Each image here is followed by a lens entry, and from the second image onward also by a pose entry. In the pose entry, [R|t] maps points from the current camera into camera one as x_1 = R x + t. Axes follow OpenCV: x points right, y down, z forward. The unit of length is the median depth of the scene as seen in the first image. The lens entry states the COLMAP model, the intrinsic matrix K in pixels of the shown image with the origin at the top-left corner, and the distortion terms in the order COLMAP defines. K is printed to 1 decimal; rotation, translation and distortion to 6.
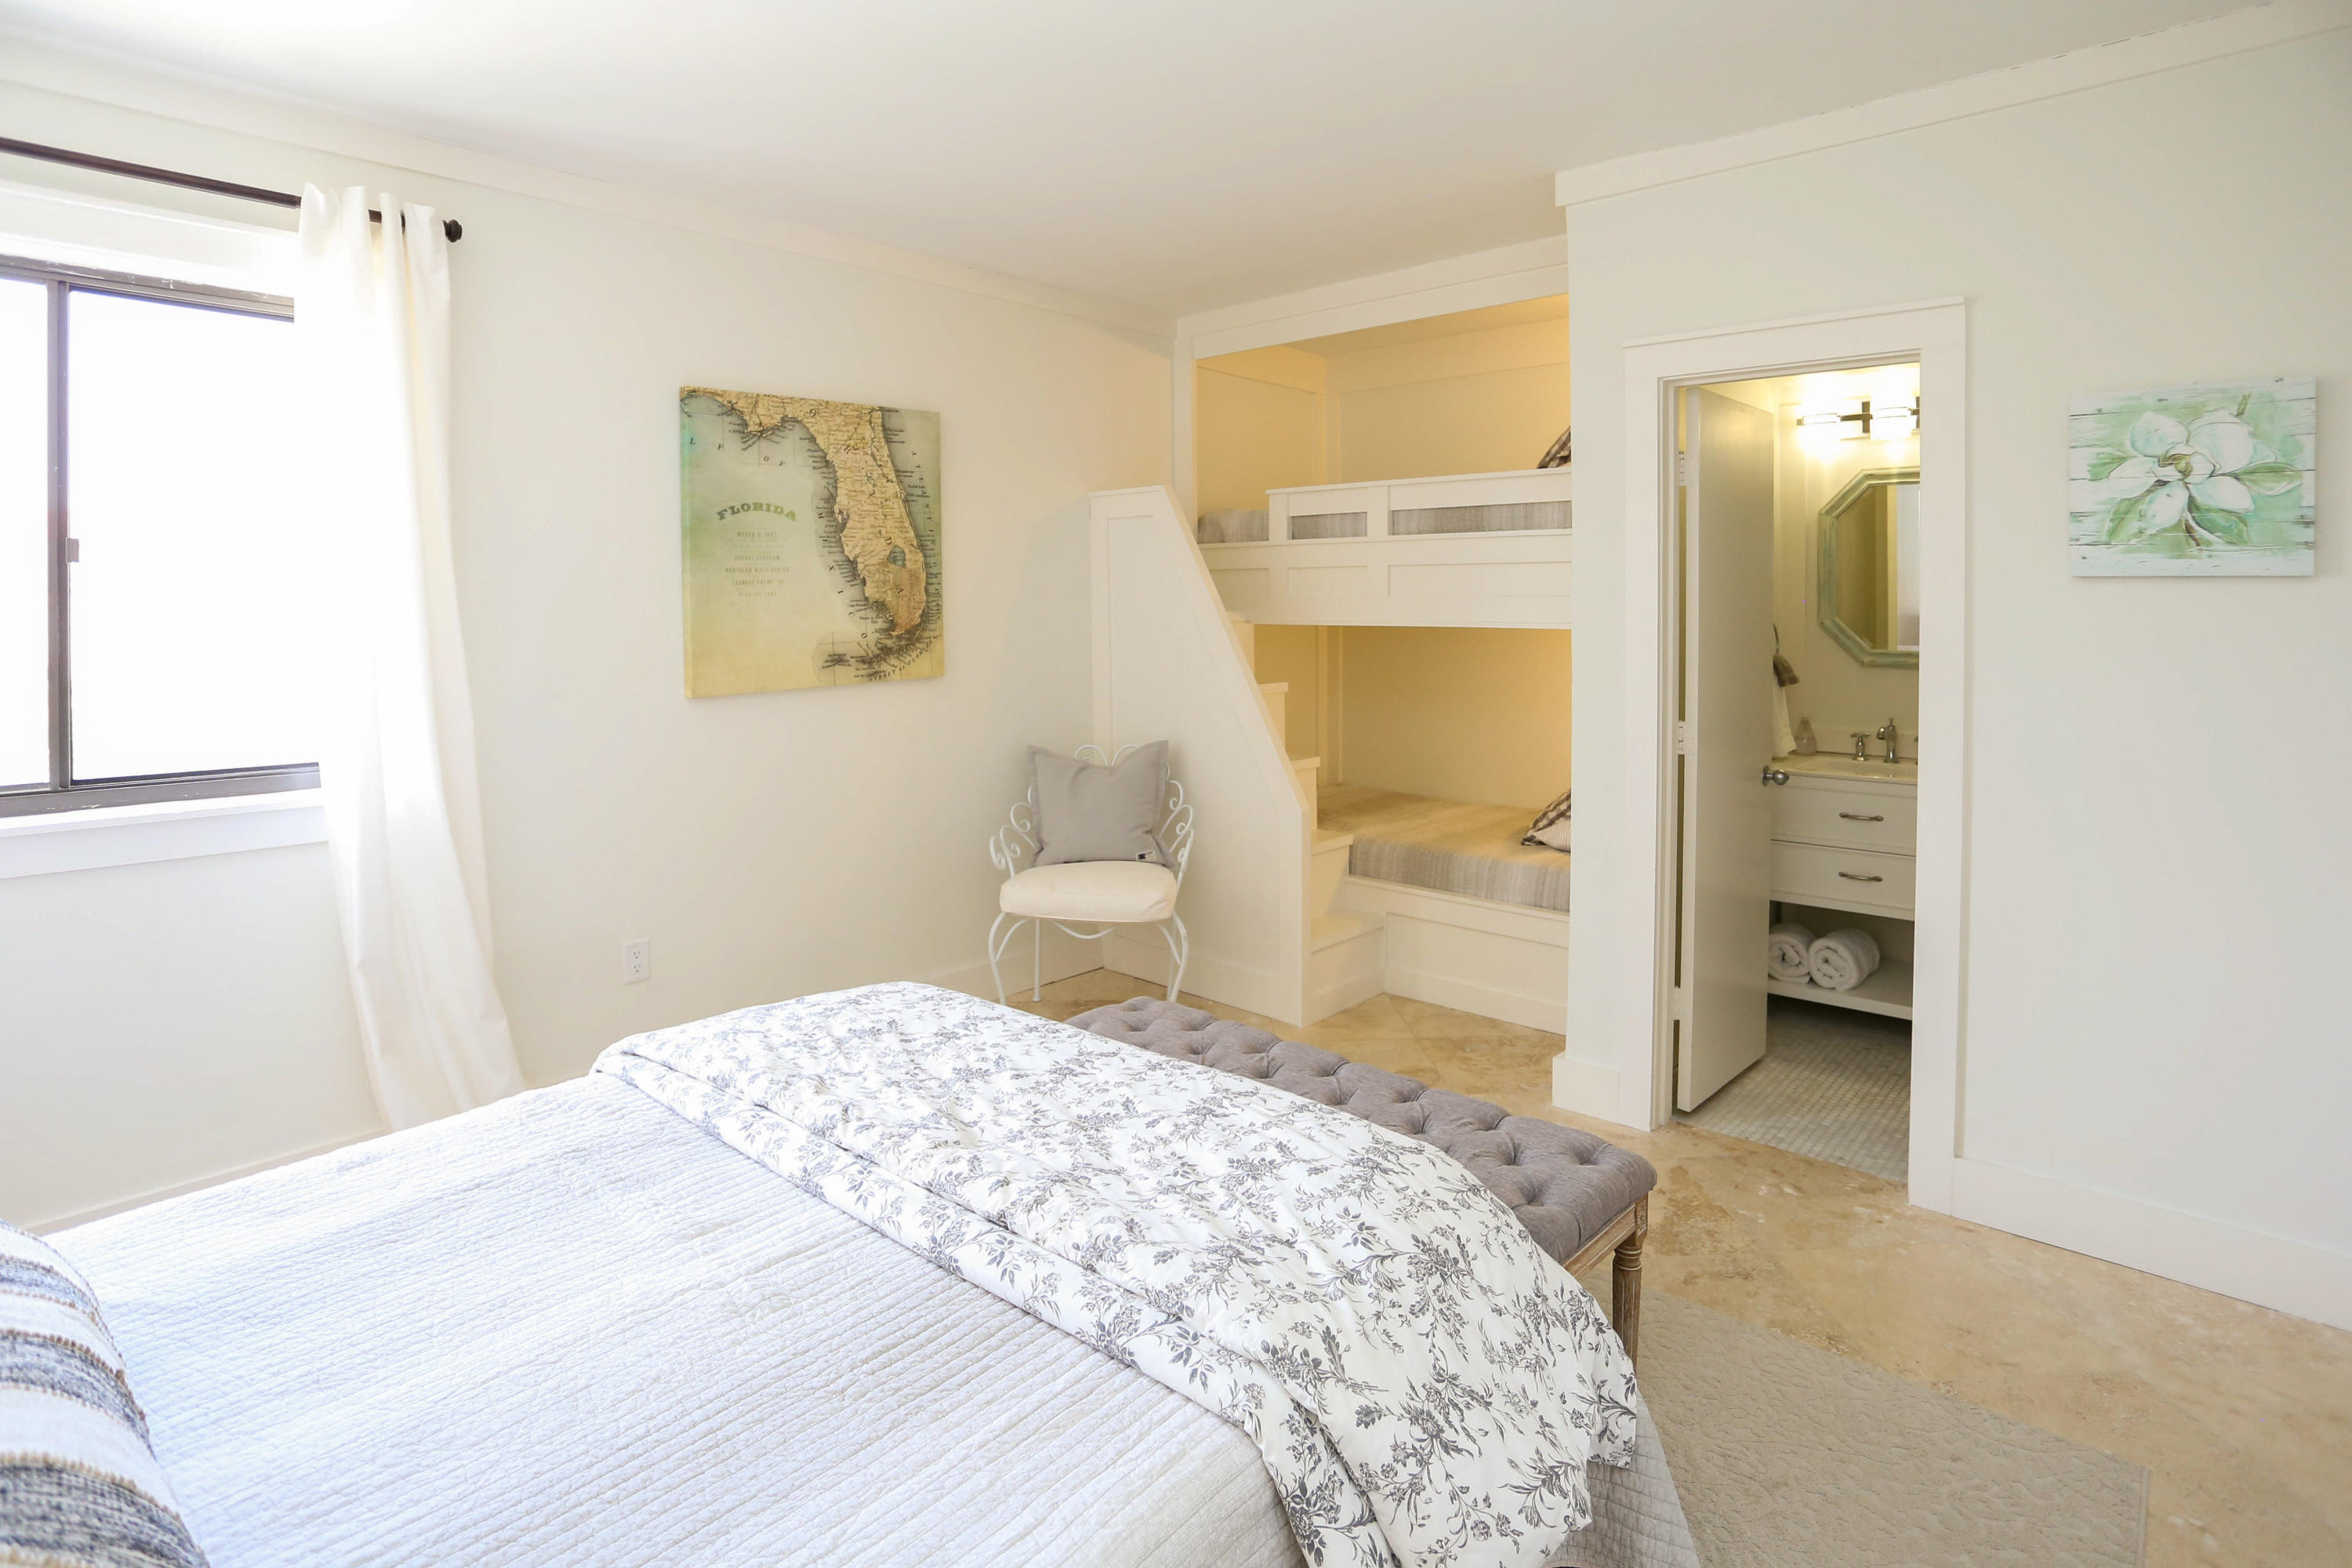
lens RADIAL K [[1223.6, 0, 1134.8], [0, 1223.6, 627.8], [0, 0, 1]] dist [-0.086412, 0.043816]
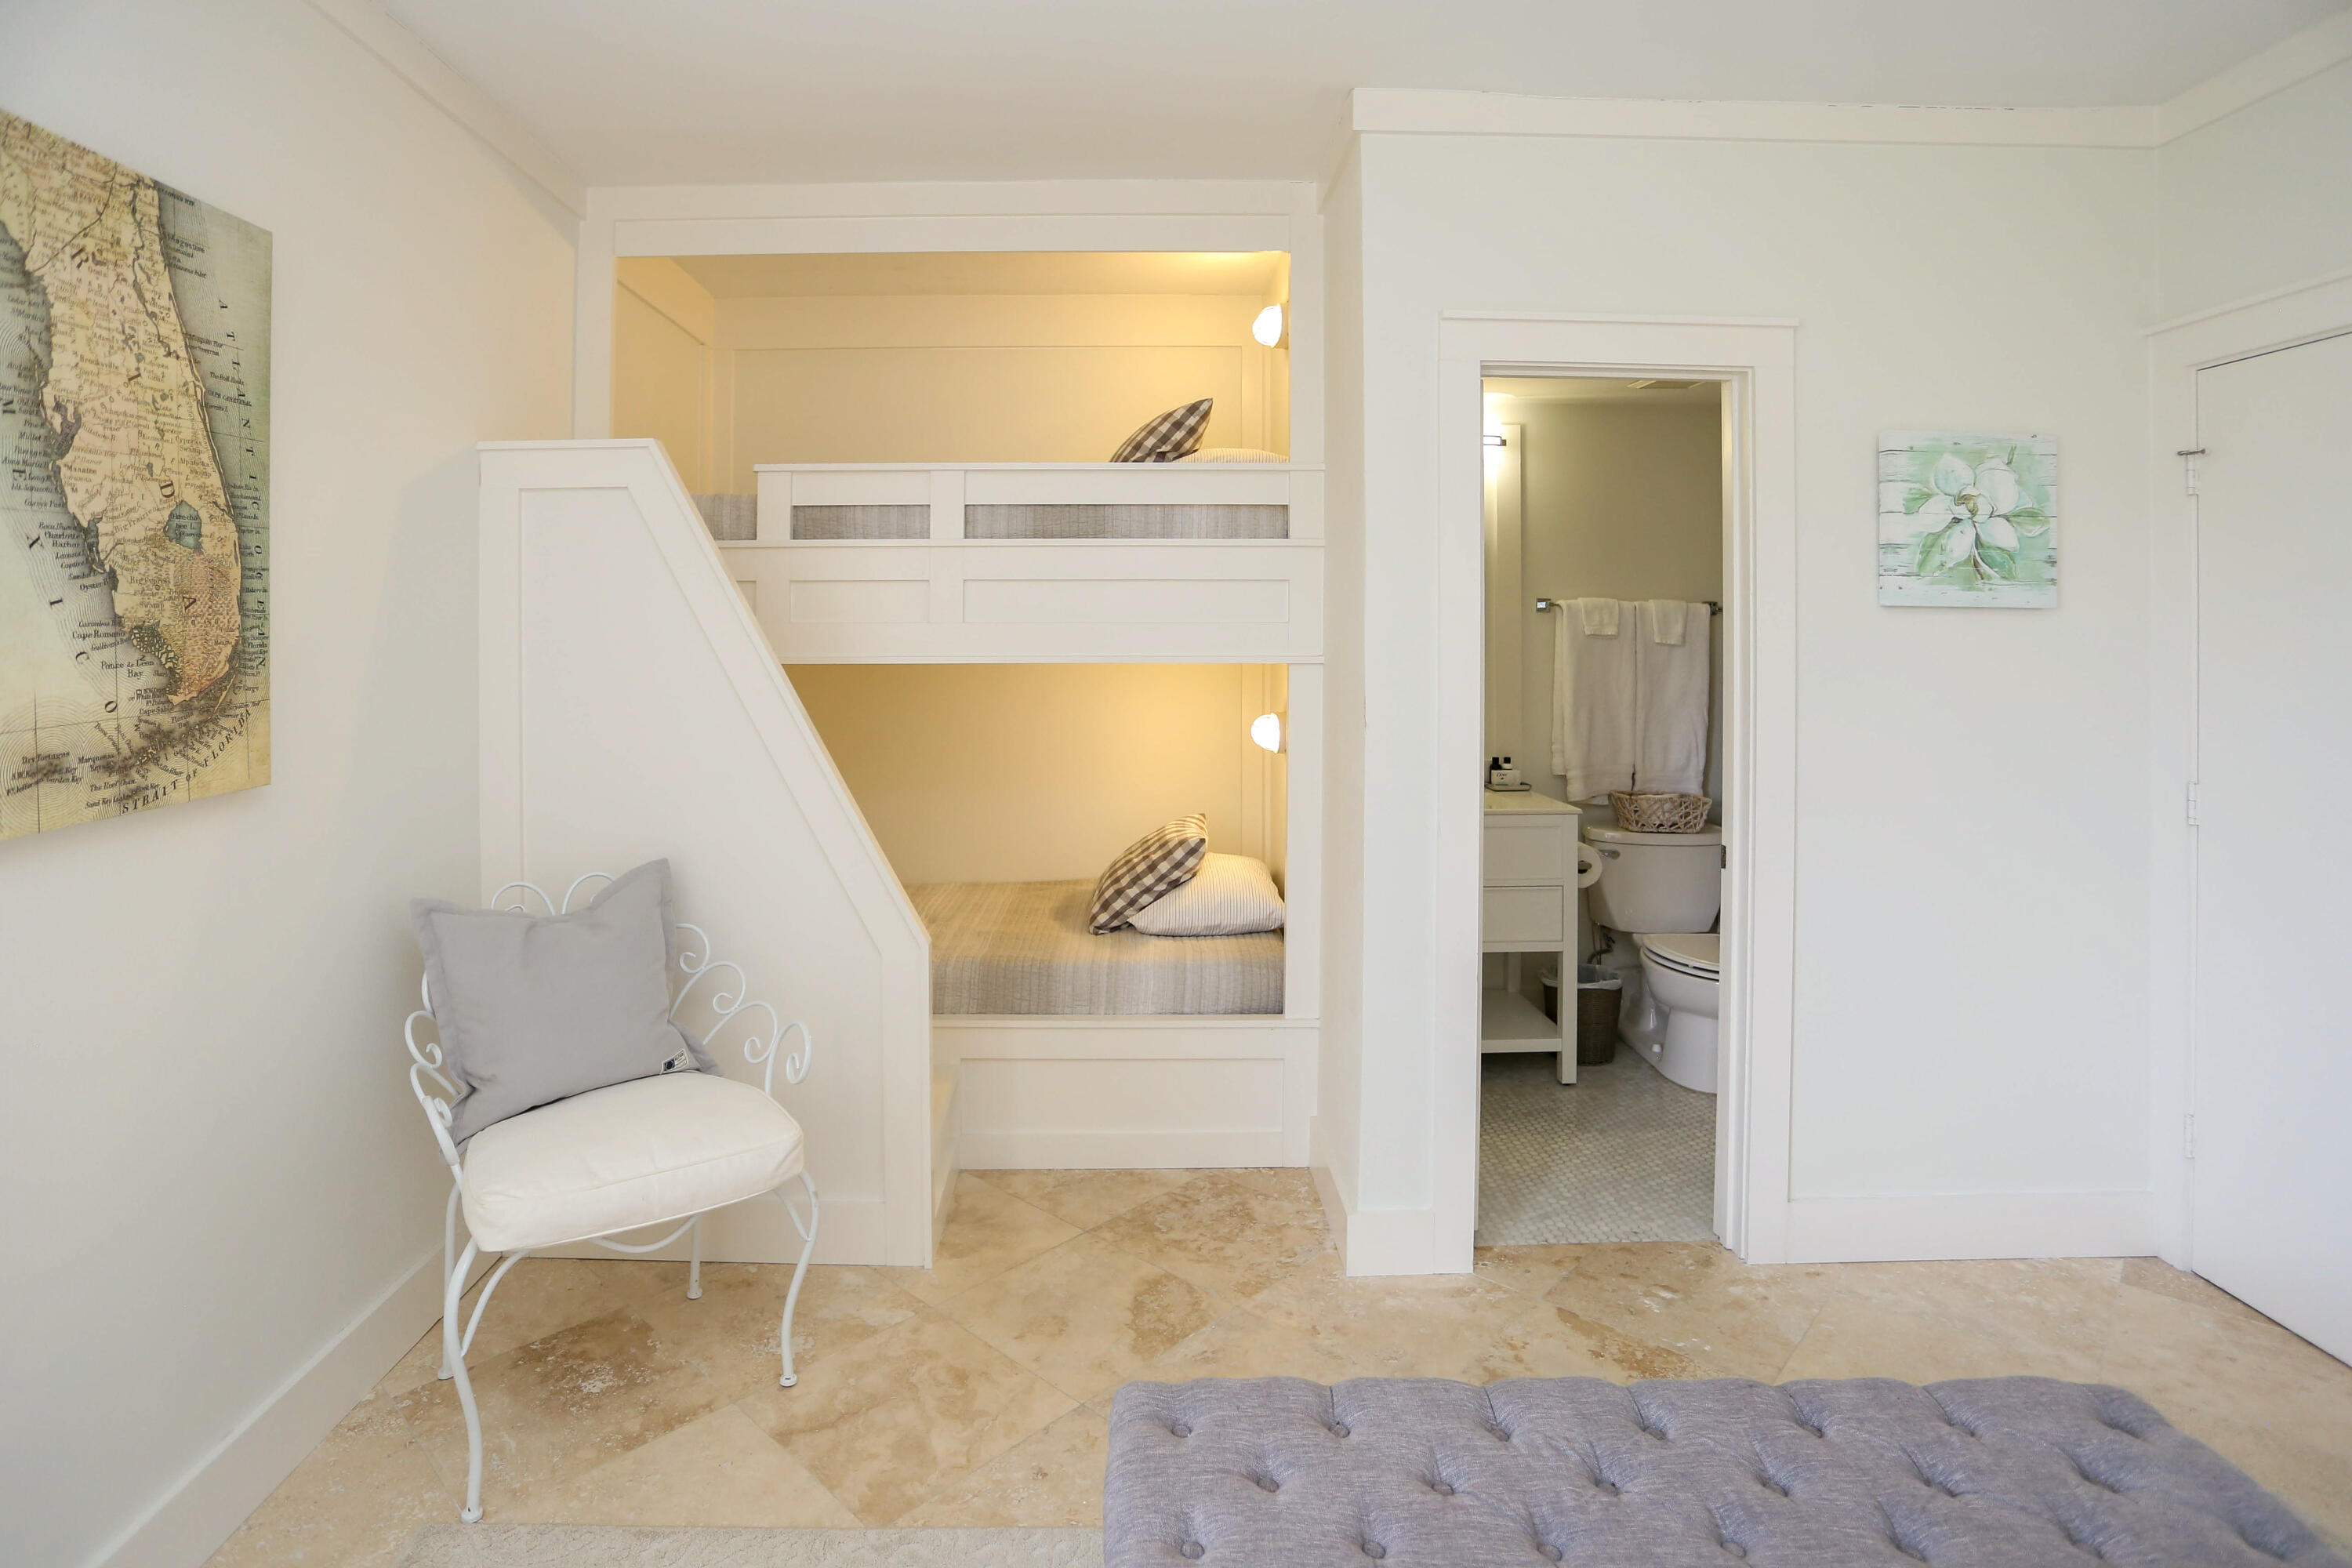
lens RADIAL K [[1223.6, 0, 1134.8], [0, 1223.6, 627.8], [0, 0, 1]] dist [-0.086412, 0.043816]
pose [[0.711167, 0.004333, 0.703010, -0.263681], [0.013416, 0.999715, -0.019732, -0.008474], [-0.702895, 0.023464, 0.710906, 0.473037]]
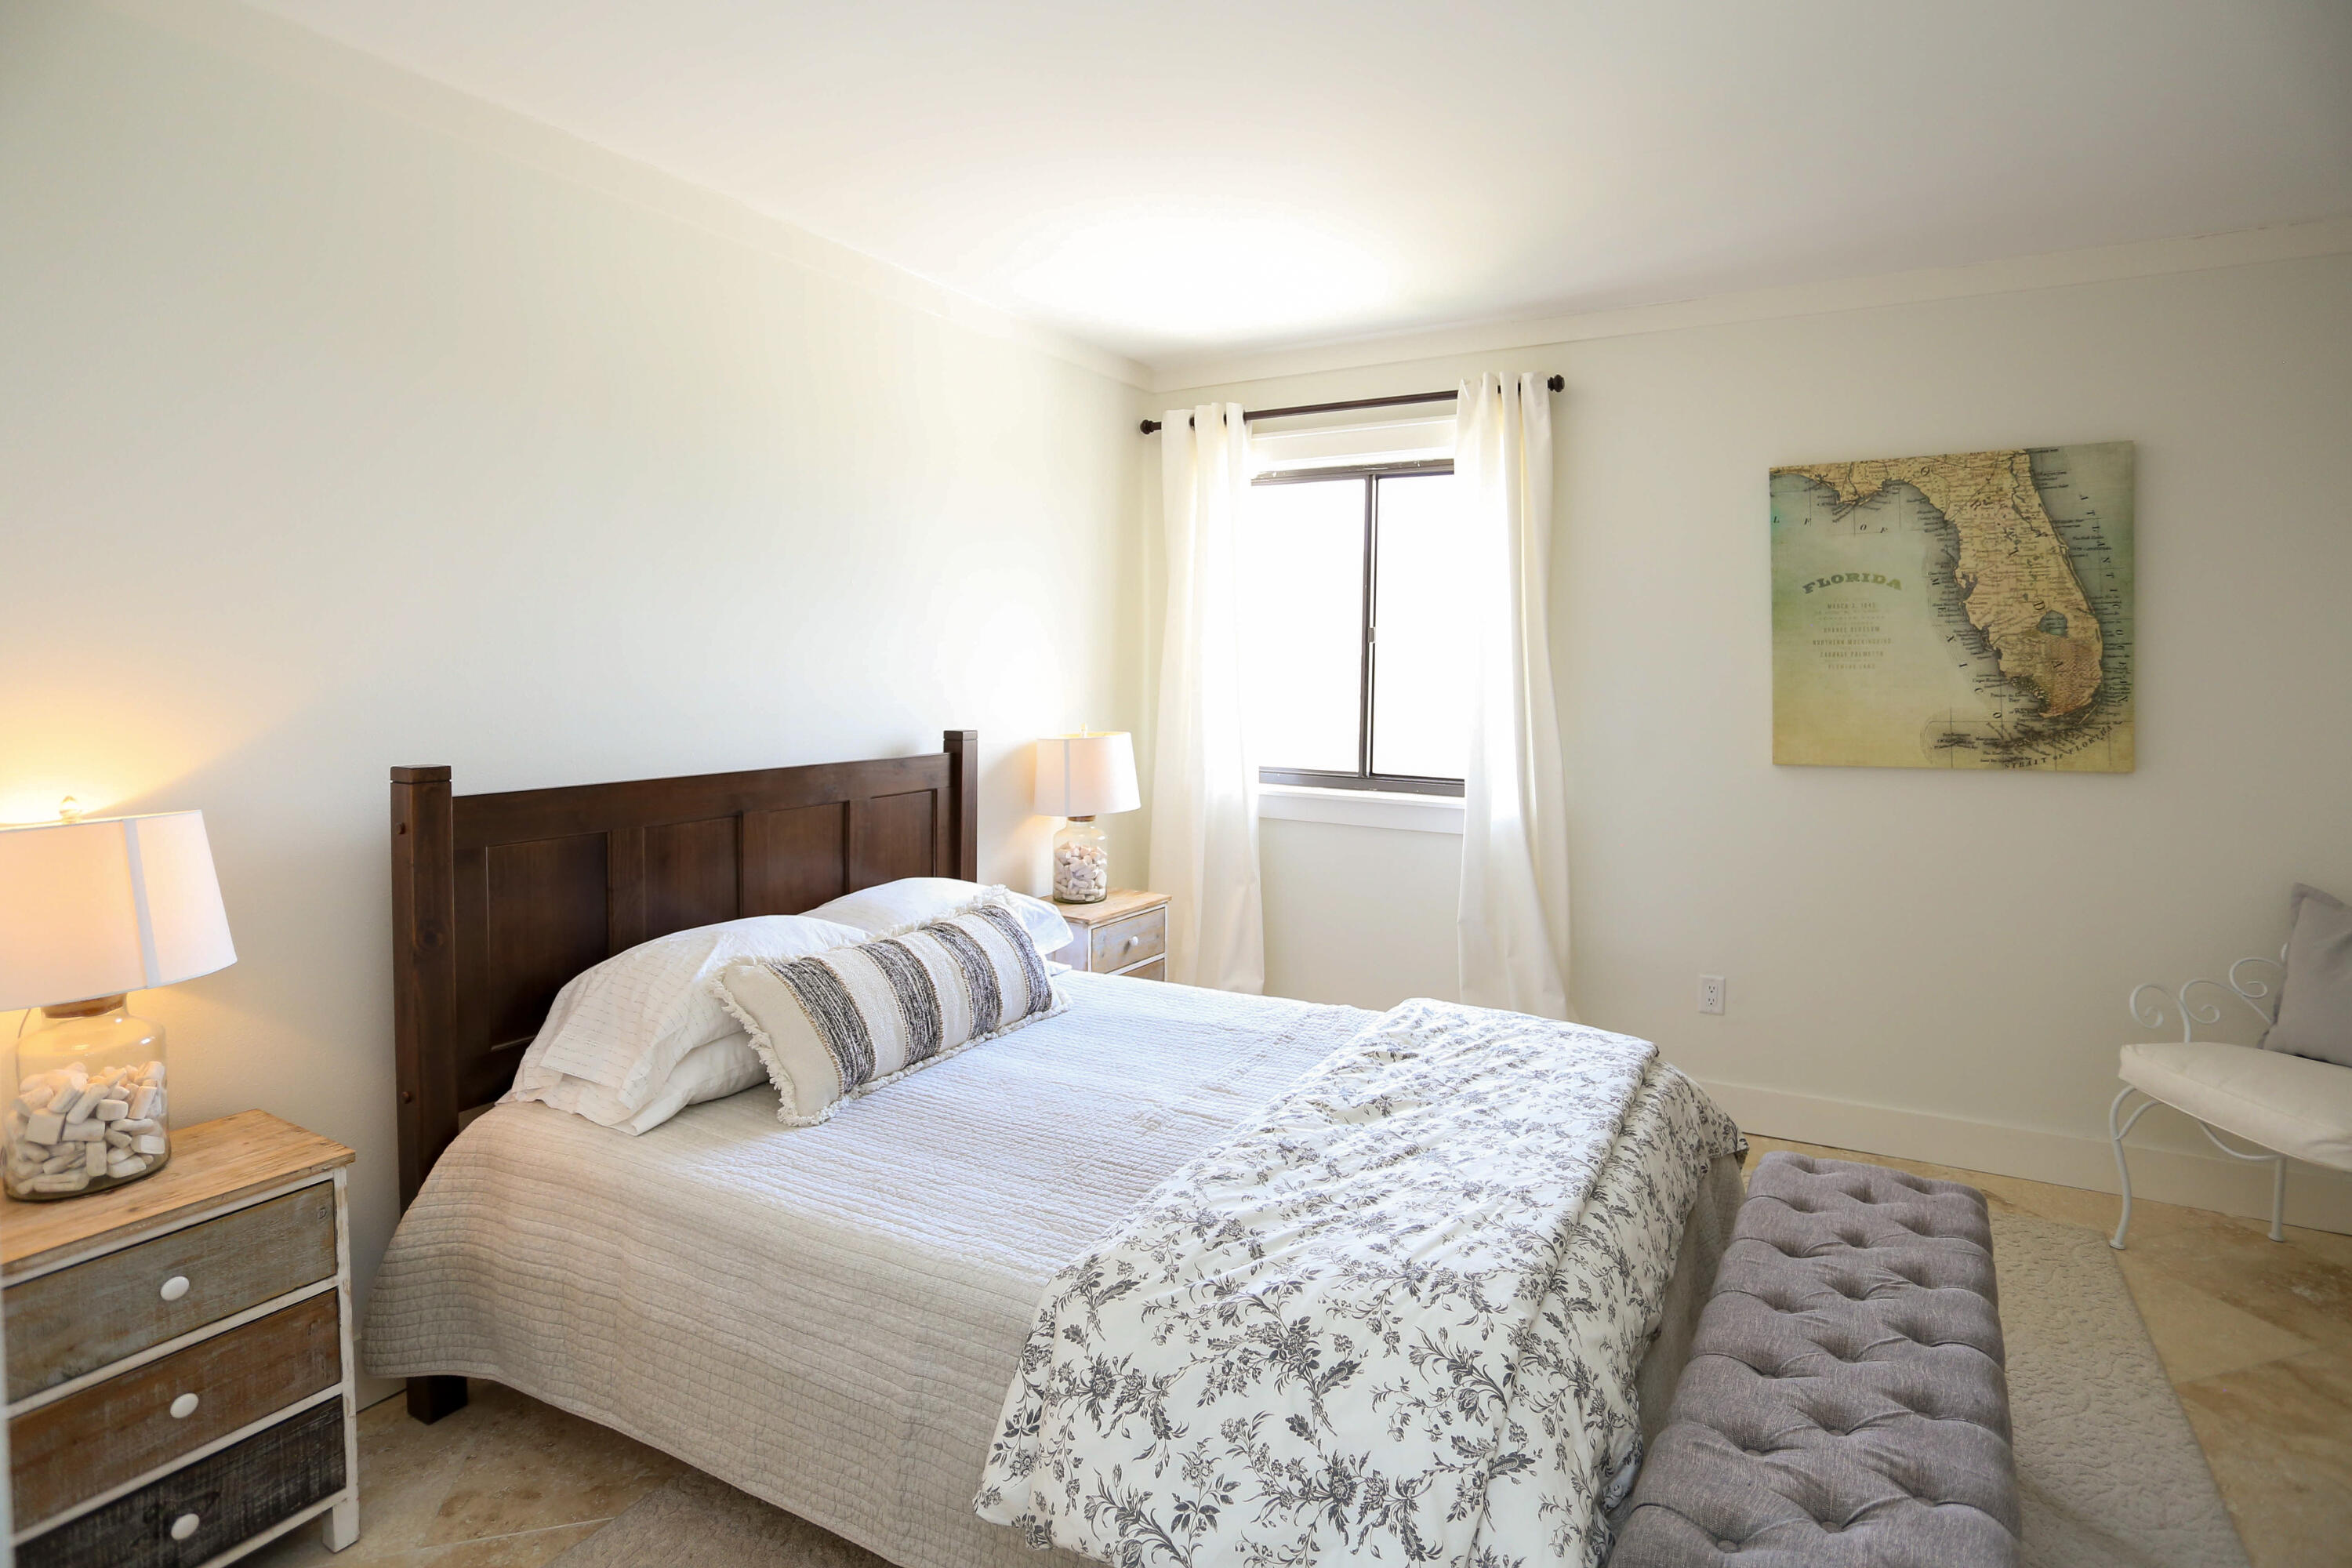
lens RADIAL K [[1174.6, 0, 1243.2], [0, 1174.6, 697.0], [0, 0, 1]] dist [-0.067038, 0.022506]
pose [[0.258267, 0.031609, -0.965556, 0.444201], [-0.031354, 0.999212, 0.024324, -0.010144], [0.965565, 0.023992, 0.259055, 0.272193]]
